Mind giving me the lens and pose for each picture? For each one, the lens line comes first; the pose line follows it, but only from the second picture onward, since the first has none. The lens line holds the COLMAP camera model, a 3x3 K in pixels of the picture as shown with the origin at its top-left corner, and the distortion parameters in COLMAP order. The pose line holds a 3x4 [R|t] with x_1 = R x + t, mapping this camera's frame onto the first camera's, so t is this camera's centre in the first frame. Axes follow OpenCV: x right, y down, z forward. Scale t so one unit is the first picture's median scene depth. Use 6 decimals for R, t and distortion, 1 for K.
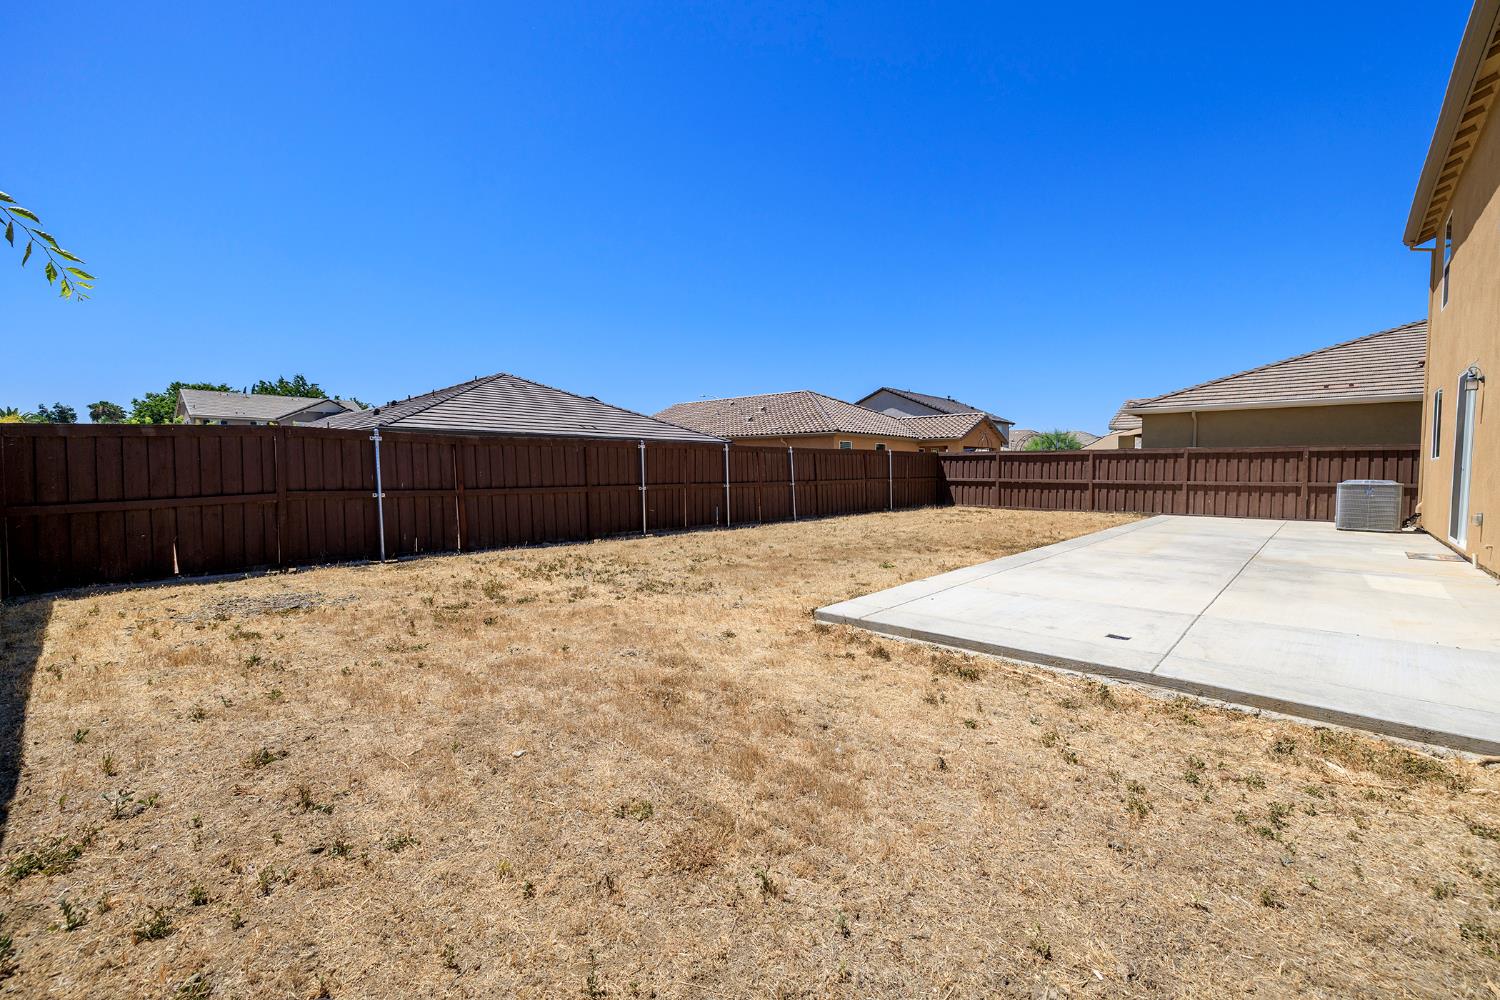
lens RADIAL K [[629.5, 0, 740.2], [0, 629.5, 499.7], [0, 0, 1]] dist [0.001283, 0.000013]
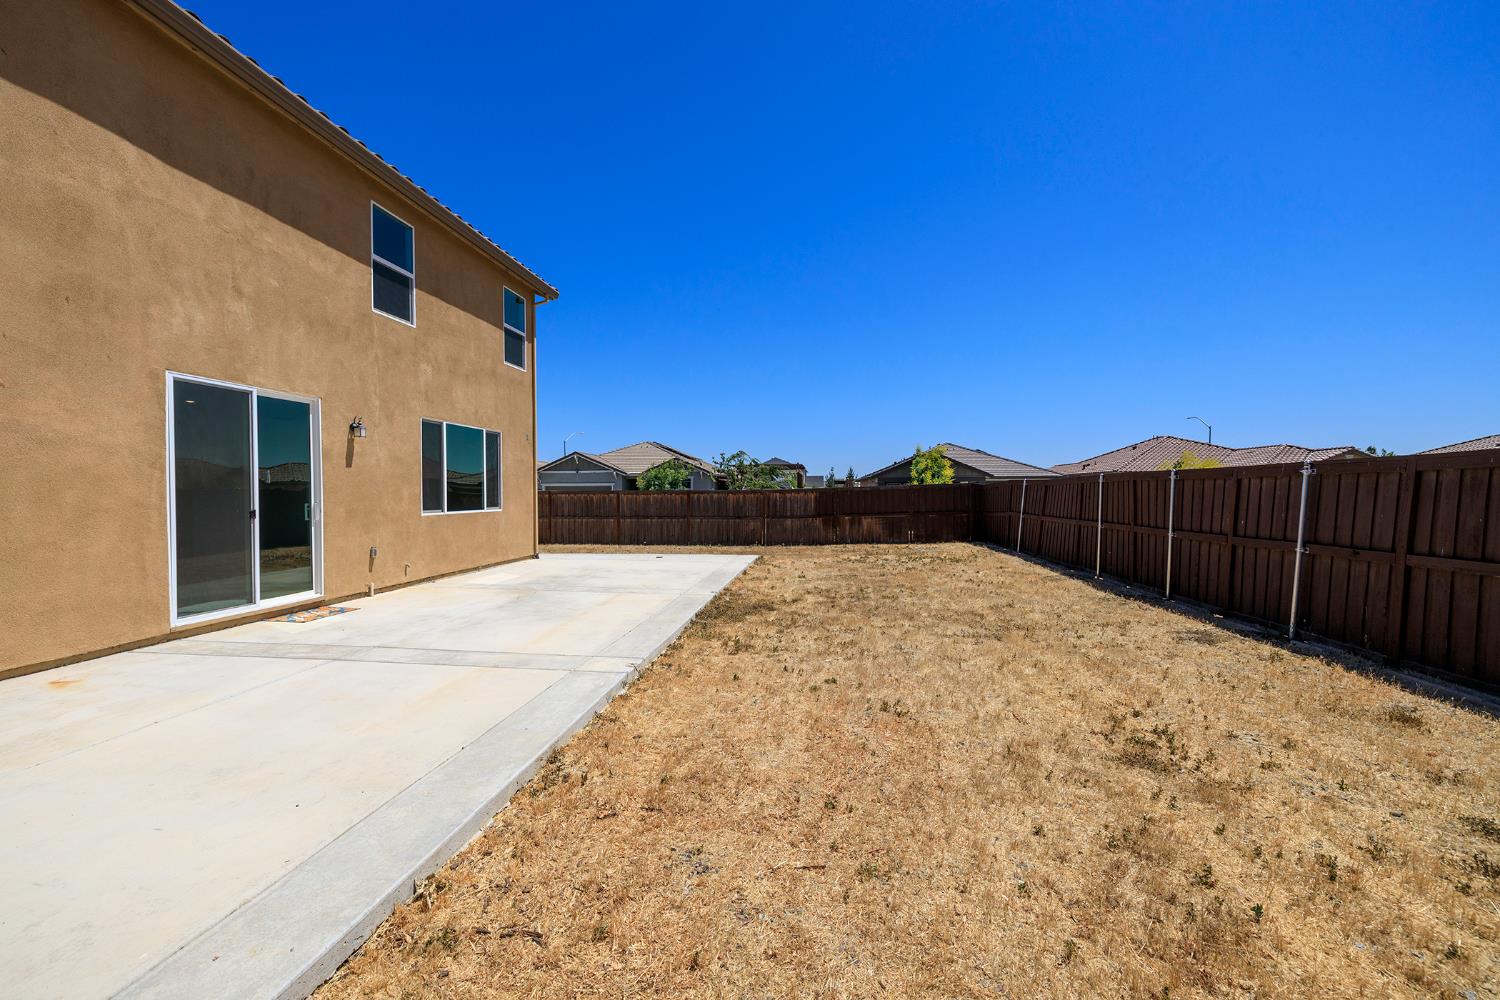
lens RADIAL K [[629.5, 0, 744.7], [0, 629.5, 497.4], [0, 0, 1]] dist [0.001283, 0.000013]
pose [[-0.808345, 0.003144, -0.588701, 0.606583], [-0.029898, 0.998476, 0.046385, -0.066401], [0.587950, 0.055096, -0.807019, 1.089615]]
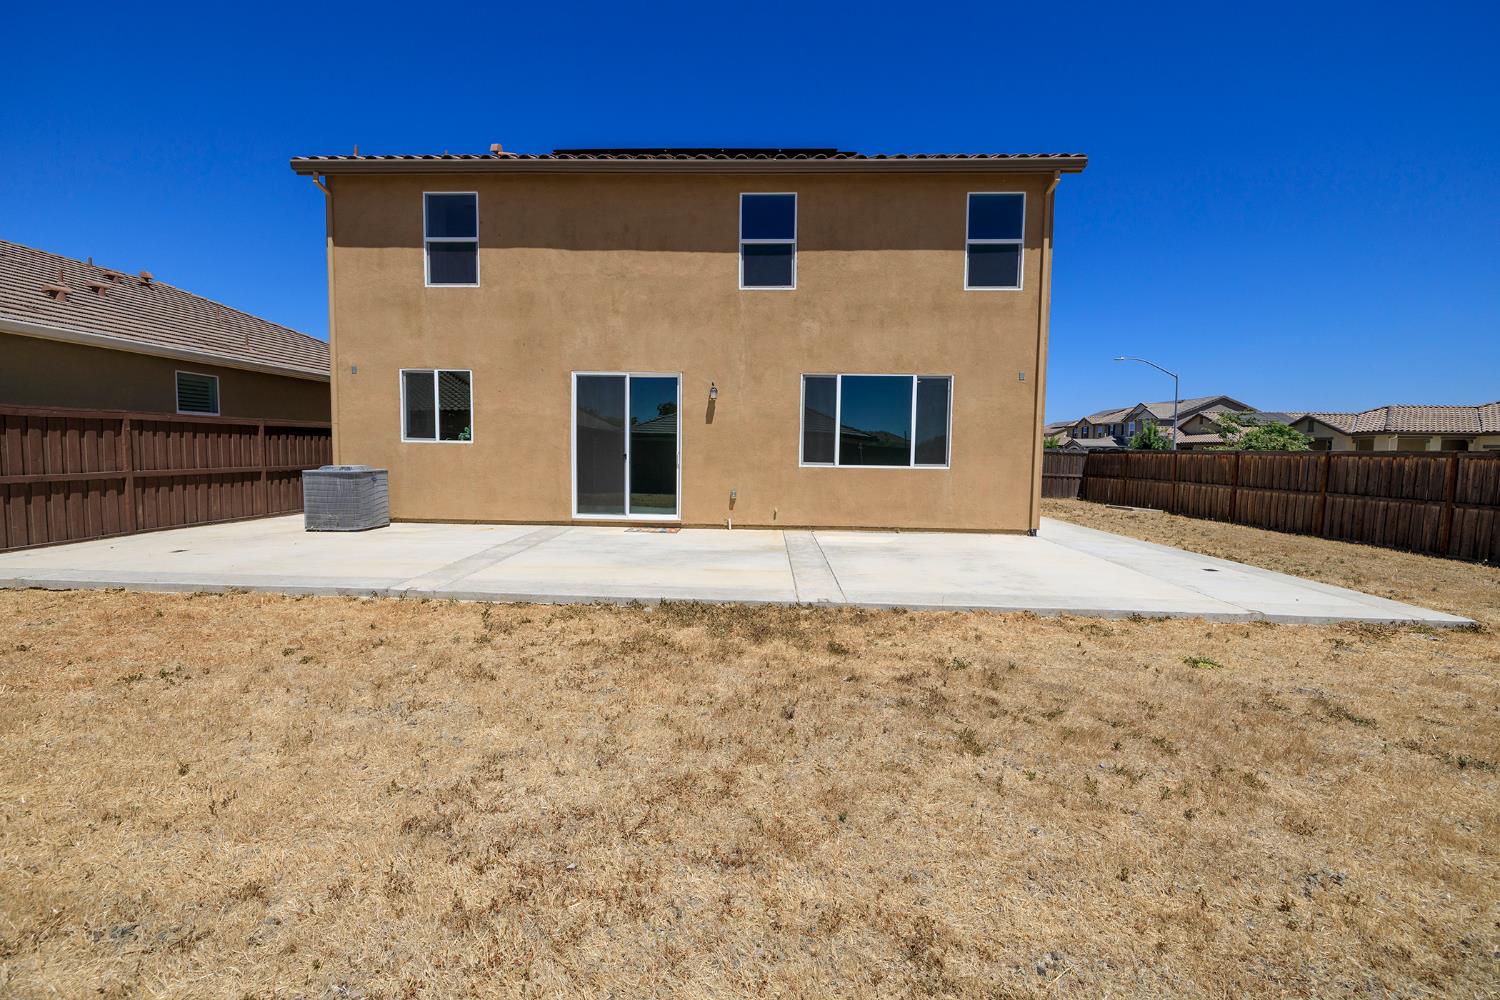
lens RADIAL K [[629.5, 0, 744.0], [0, 629.5, 493.2], [0, 0, 1]] dist [0.001283, 0.000013]
pose [[-0.657461, -0.067299, 0.750477, 0.049431], [0.020464, 0.994041, 0.107068, -0.054773], [-0.753211, 0.085751, -0.652166, 0.885239]]
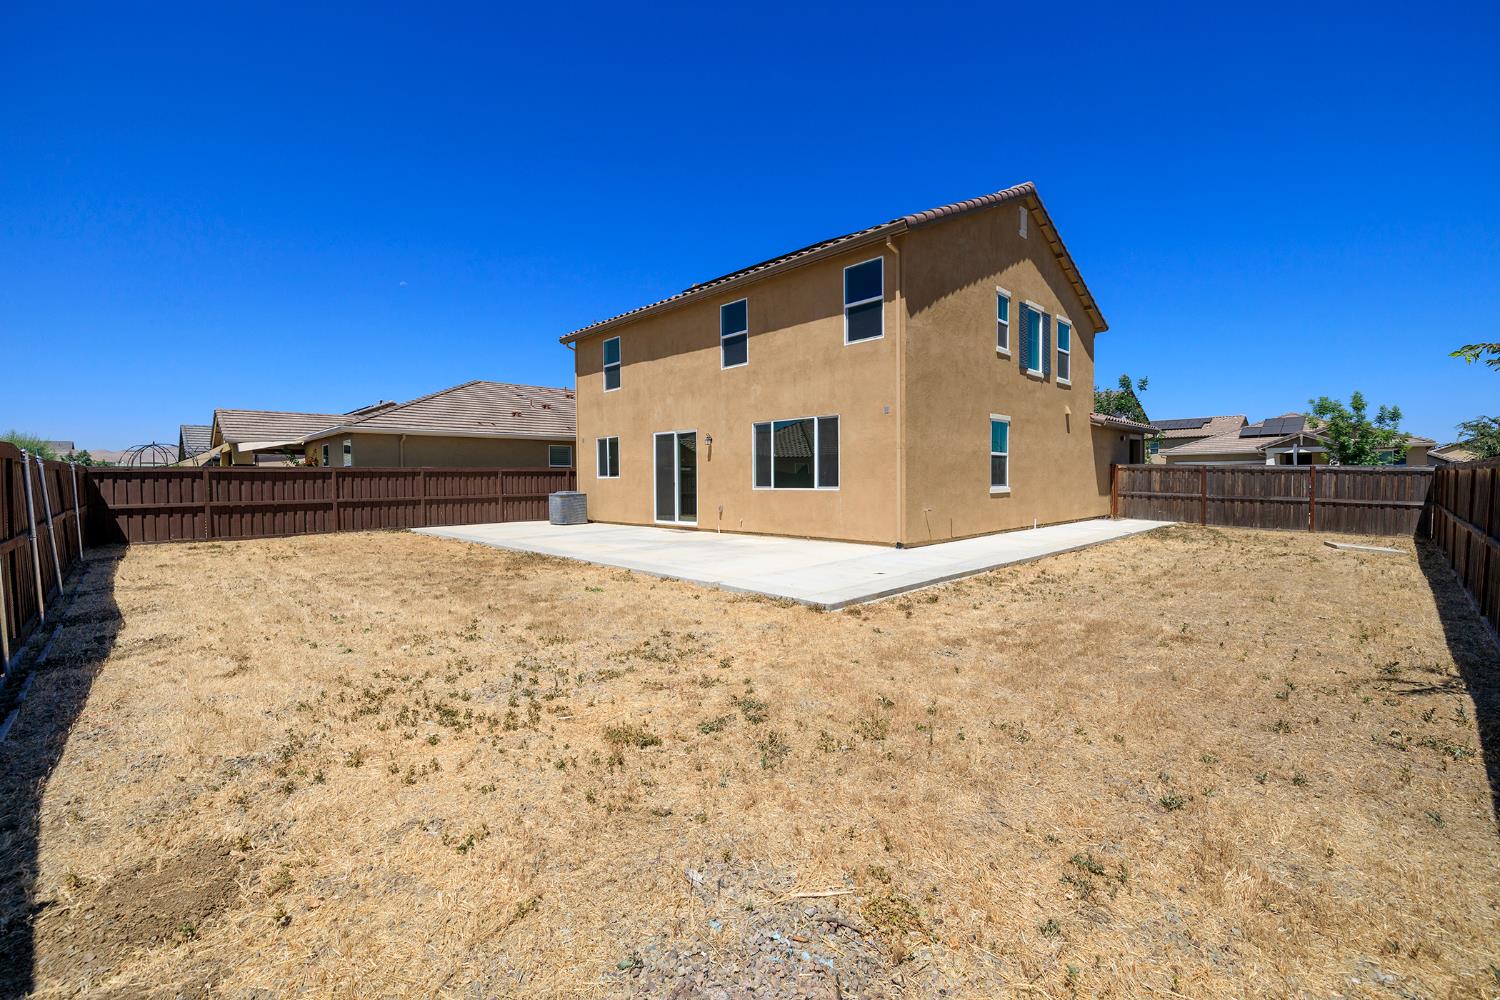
lens RADIAL K [[629.5, 0, 740.3], [0, 629.5, 498.0], [0, 0, 1]] dist [0.001283, 0.000013]
pose [[0.047902, -0.035566, 0.998219, -0.399065], [0.060444, 0.997638, 0.032644, -0.030097], [-0.997022, 0.058772, 0.049939, 0.390421]]
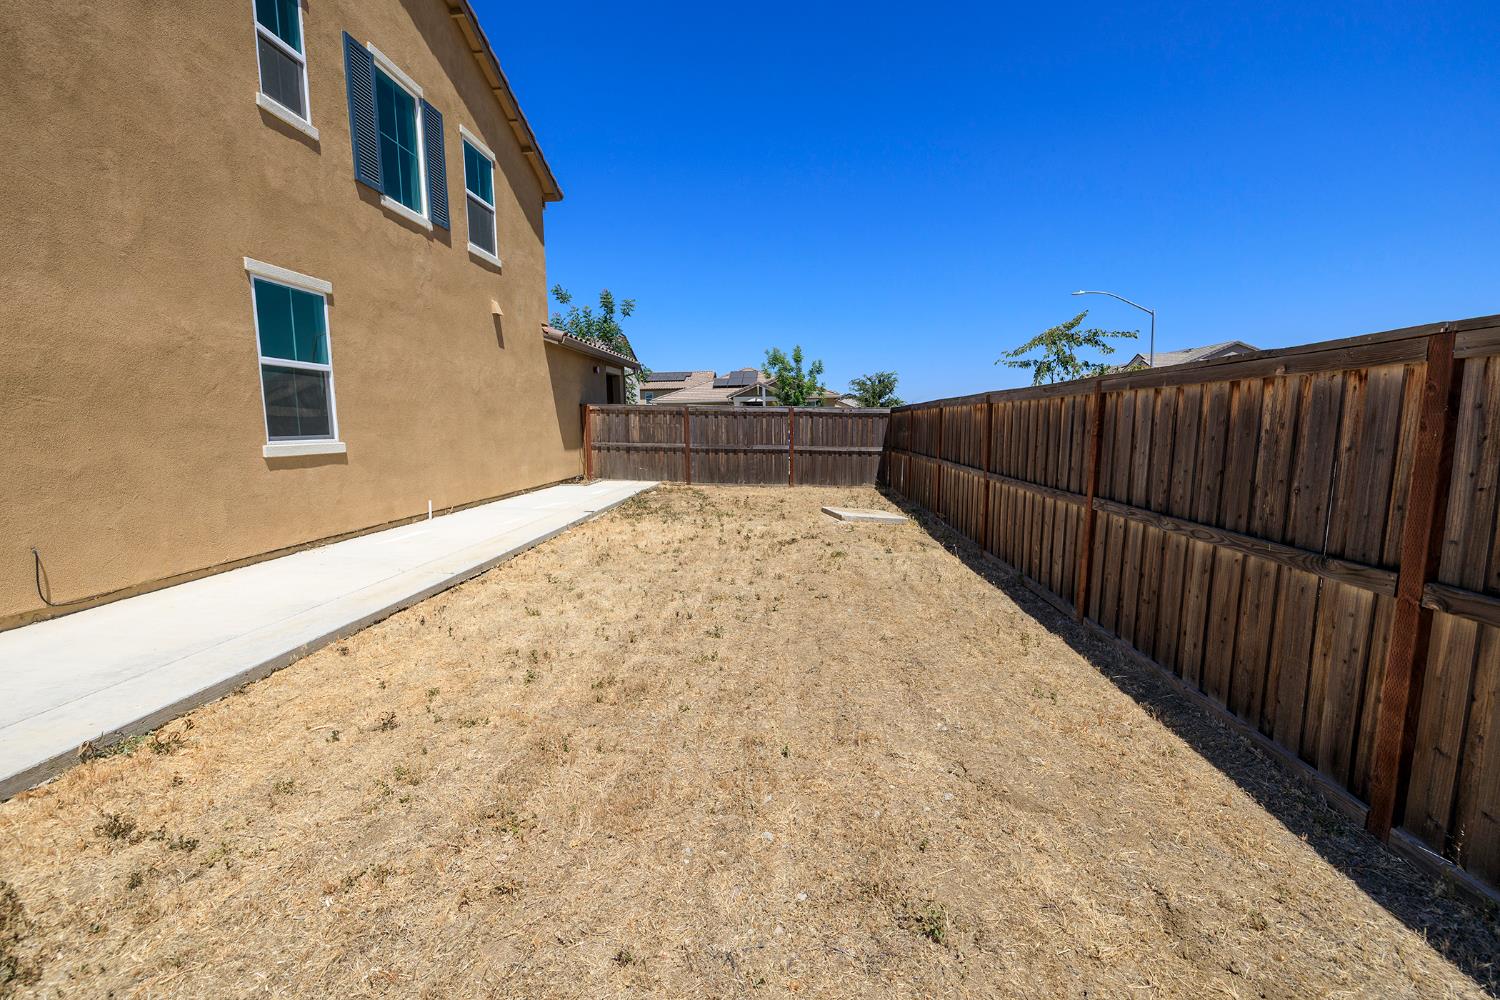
lens RADIAL K [[629.5, 0, 744.1], [0, 629.5, 496.6], [0, 0, 1]] dist [0.001283, 0.000013]
pose [[-0.624277, -0.086010, 0.776454, 0.044658], [0.052358, 0.987079, 0.151438, -0.005068], [-0.779447, 0.135192, -0.611707, 0.093858]]
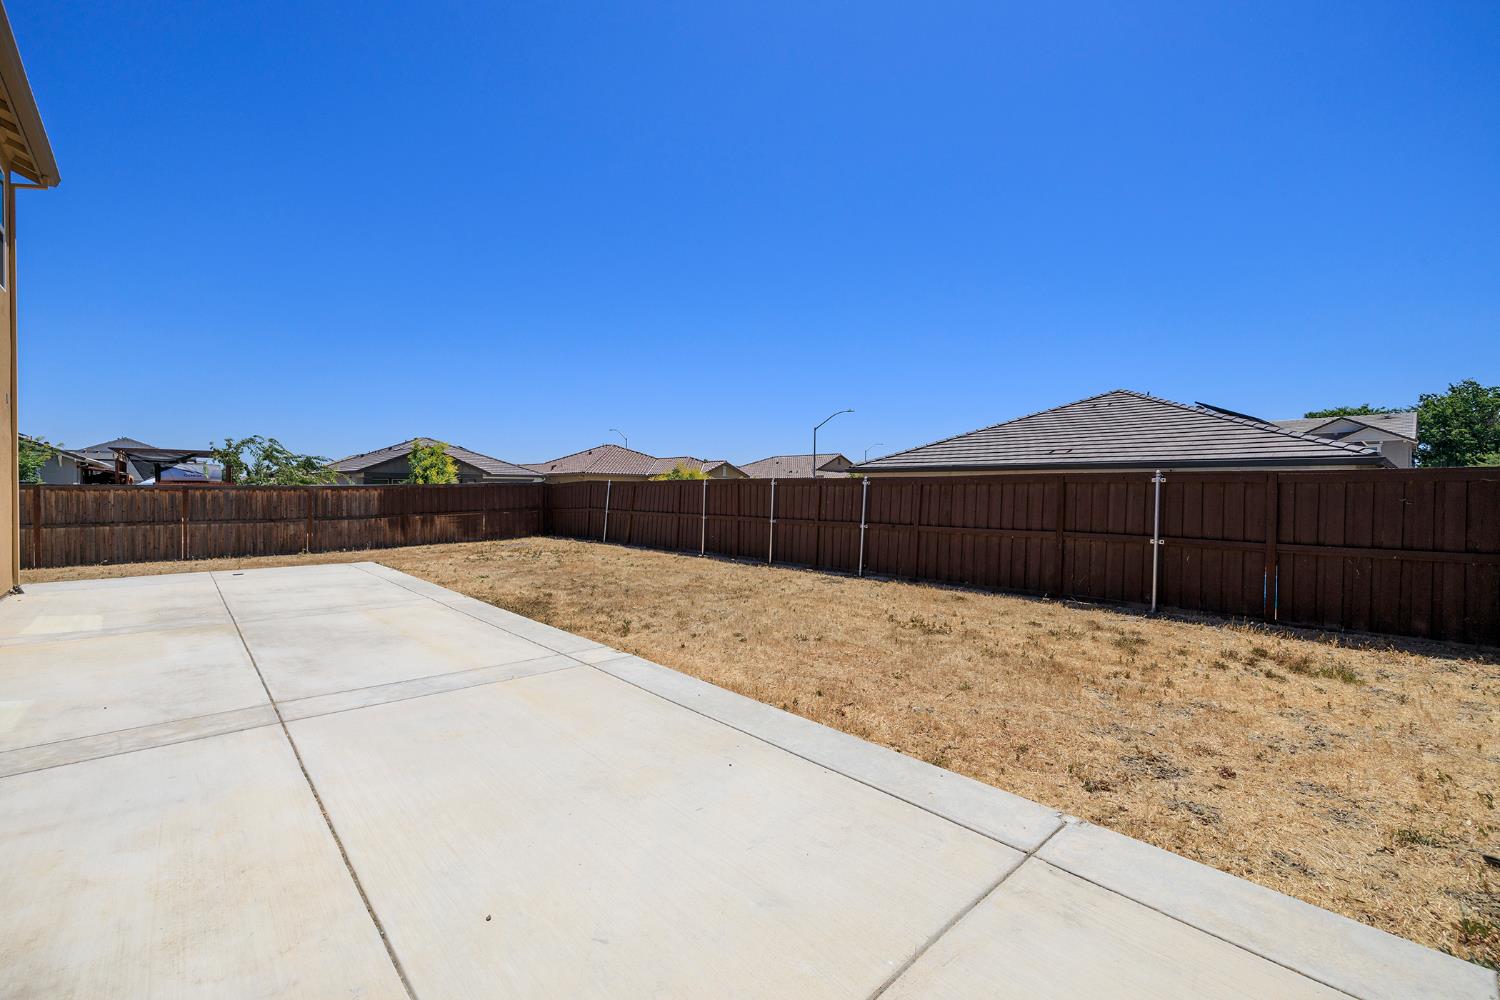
lens RADIAL K [[629.5, 0, 739.2], [0, 629.5, 487.6], [0, 0, 1]] dist [0.001283, 0.000013]
pose [[-0.077323, -0.008402, -0.996971, 0.816935], [-0.057161, 0.998357, -0.003981, -0.058276], [0.995366, 0.056680, -0.077676, 0.885885]]
